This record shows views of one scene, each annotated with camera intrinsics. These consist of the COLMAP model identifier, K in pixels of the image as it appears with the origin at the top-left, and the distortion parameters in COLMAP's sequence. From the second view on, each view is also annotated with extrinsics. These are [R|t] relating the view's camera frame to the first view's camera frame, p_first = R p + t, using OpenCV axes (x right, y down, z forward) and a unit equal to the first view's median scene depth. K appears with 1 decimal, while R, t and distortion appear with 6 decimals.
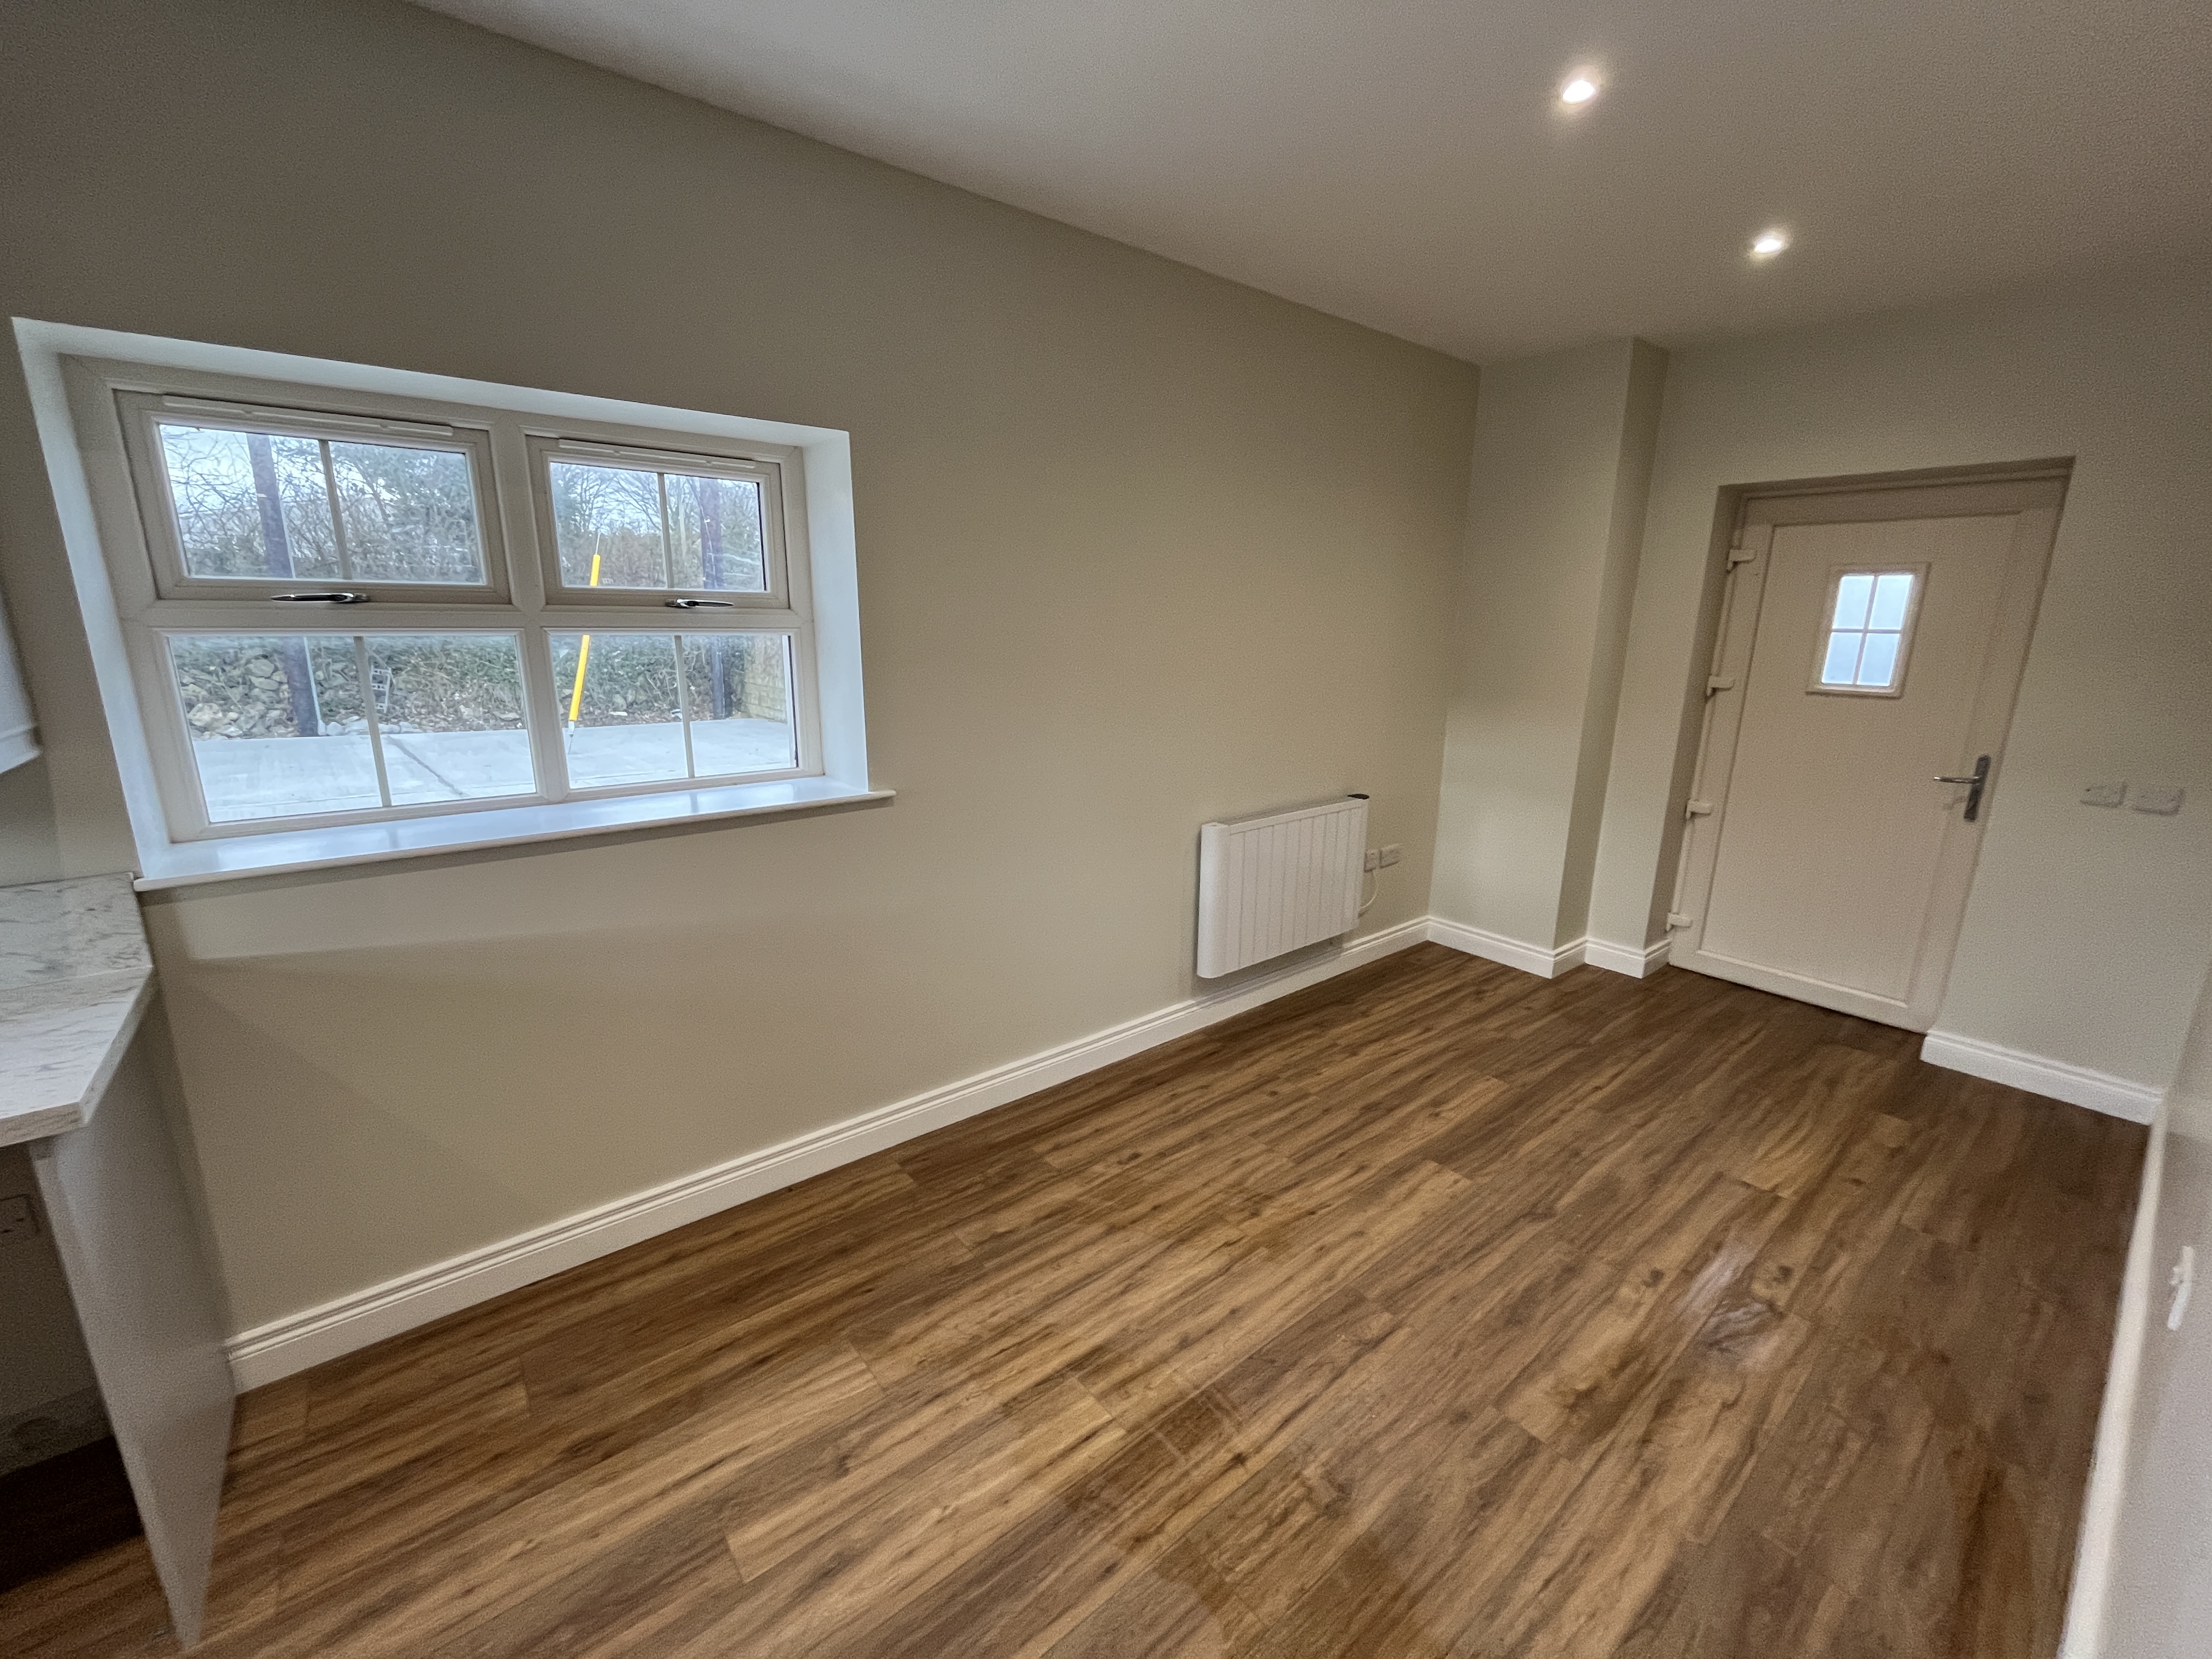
lens RADIAL K [[893.8, 0, 1091.5], [0, 893.8, 825.8], [0, 0, 1]] dist [-0.002868, -0.000965]
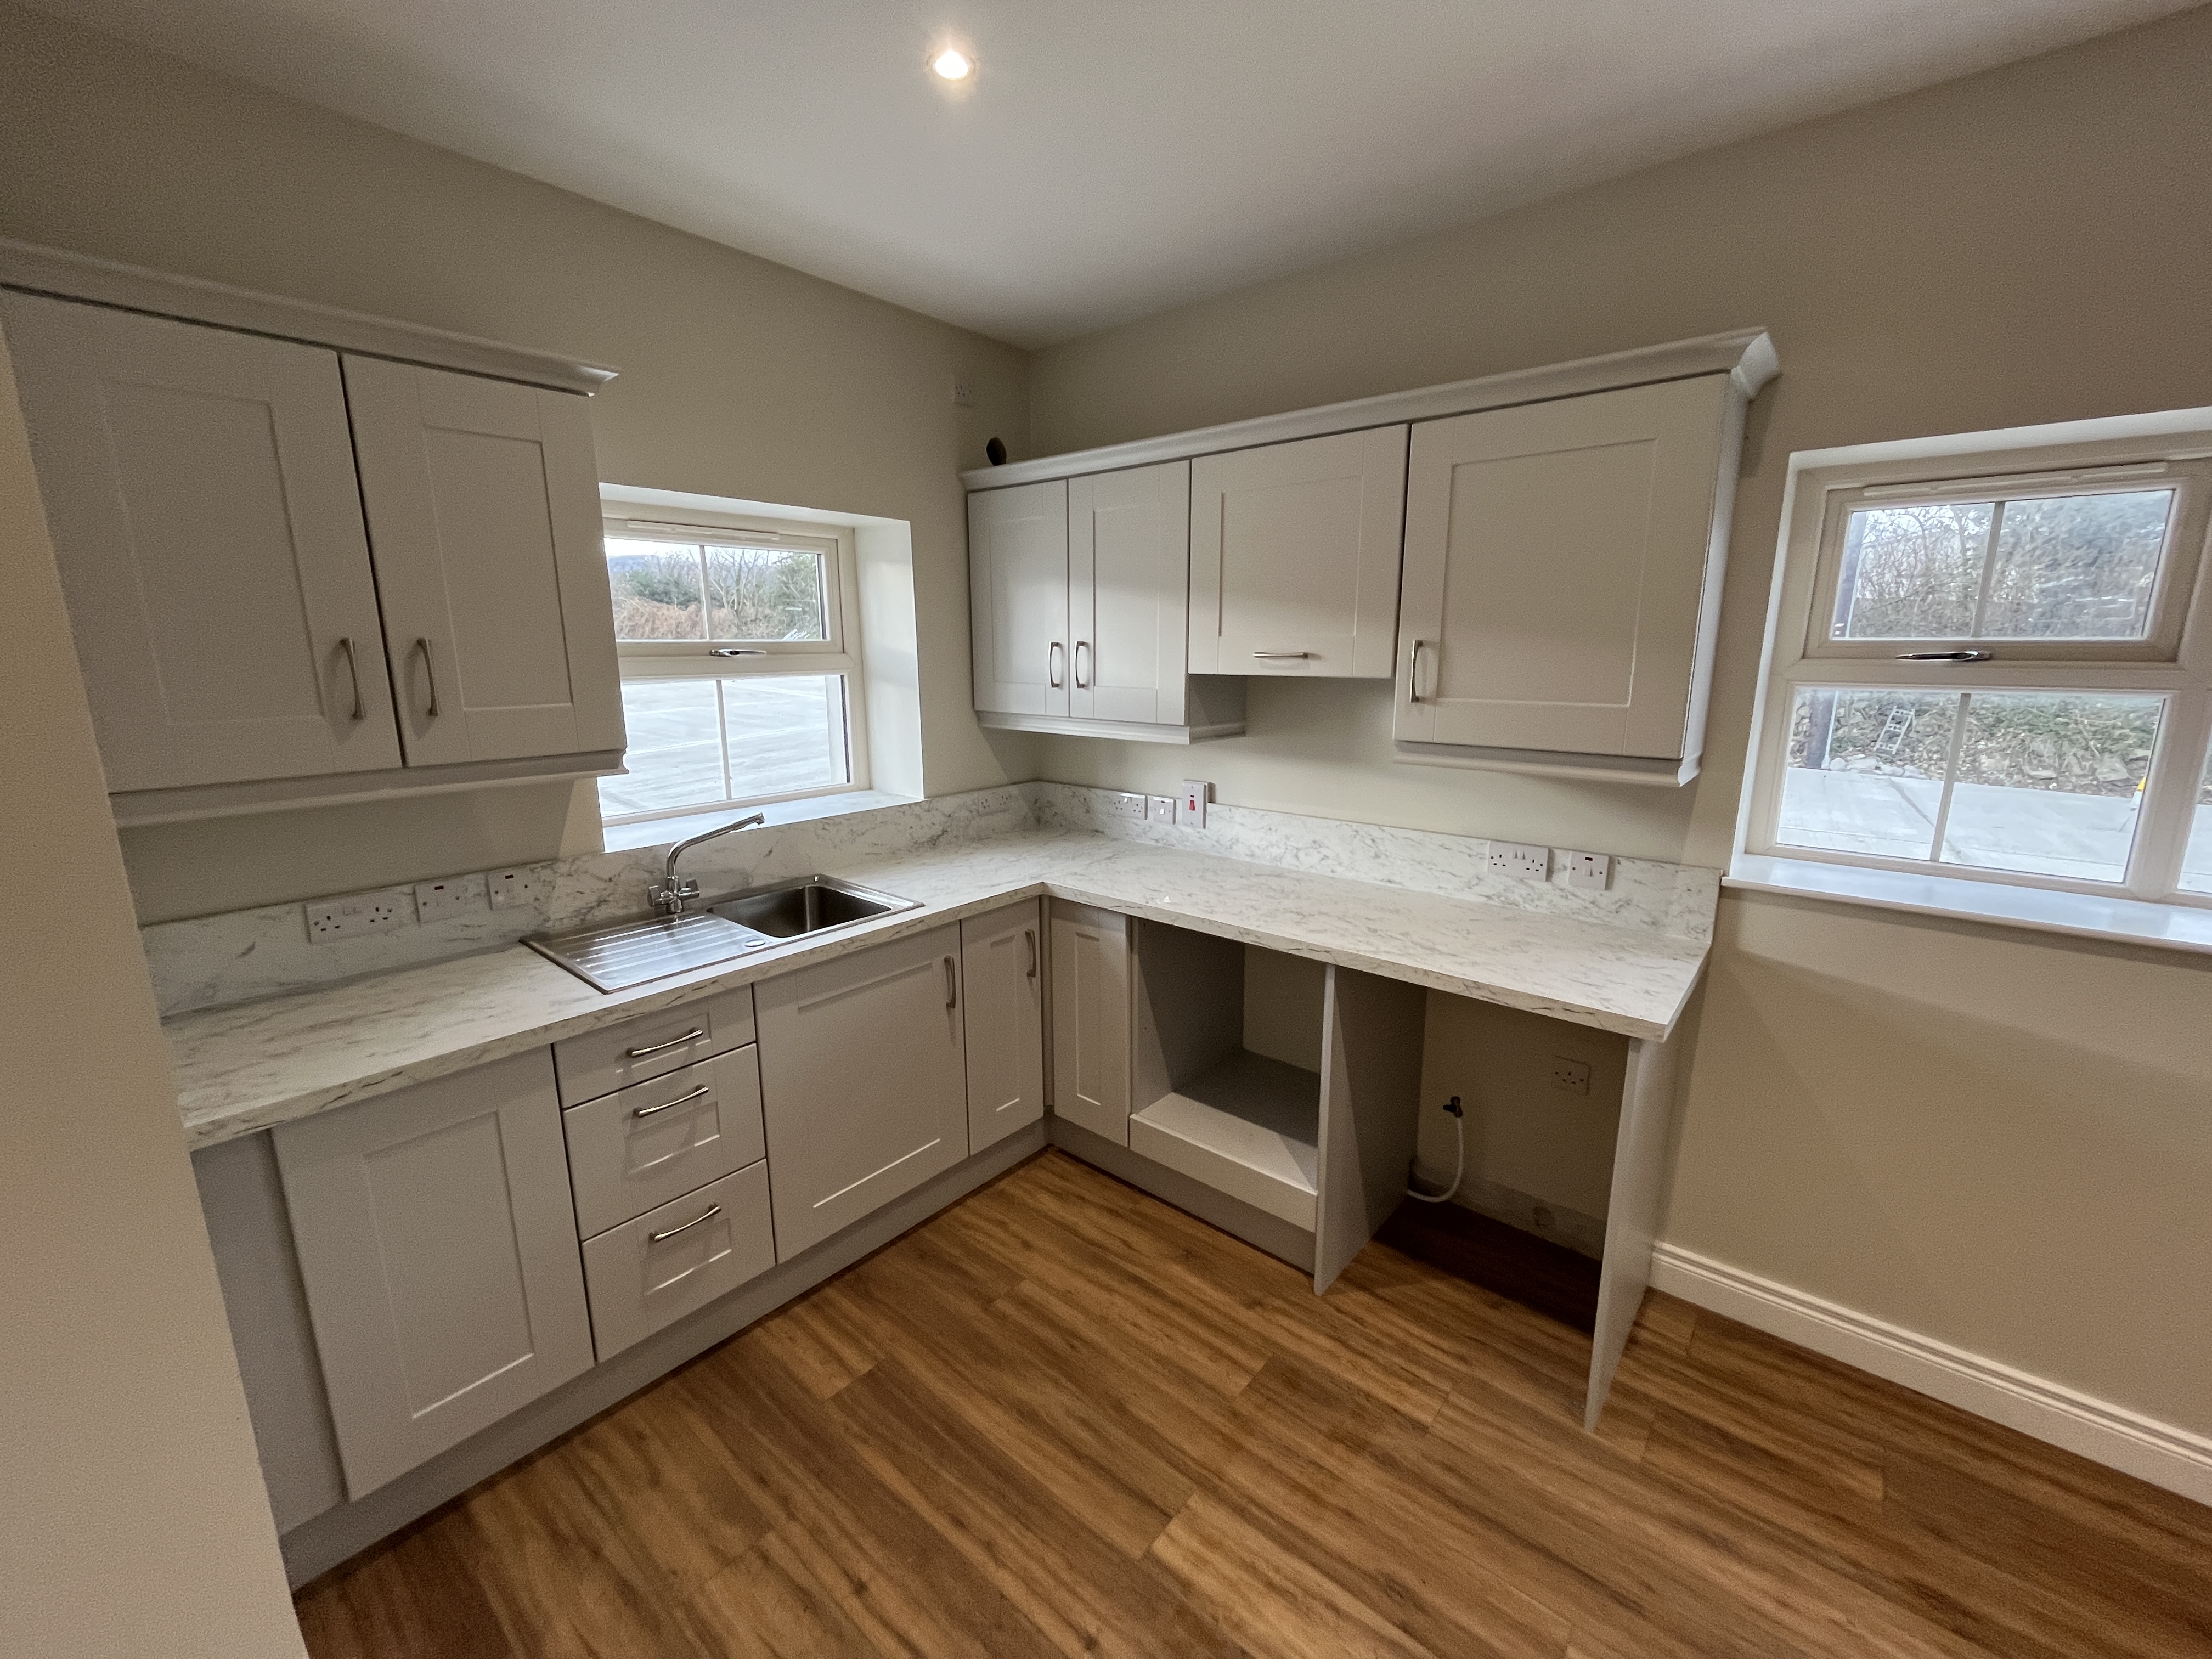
lens RADIAL K [[893.8, 0, 1104.5], [0, 893.8, 827.0], [0, 0, 1]] dist [-0.002868, -0.000965]
pose [[0.193109, 0.186246, -0.963339, -0.014699], [-0.219811, 0.965076, 0.142519, 0.003982], [0.956238, 0.184231, 0.227304, -0.141007]]
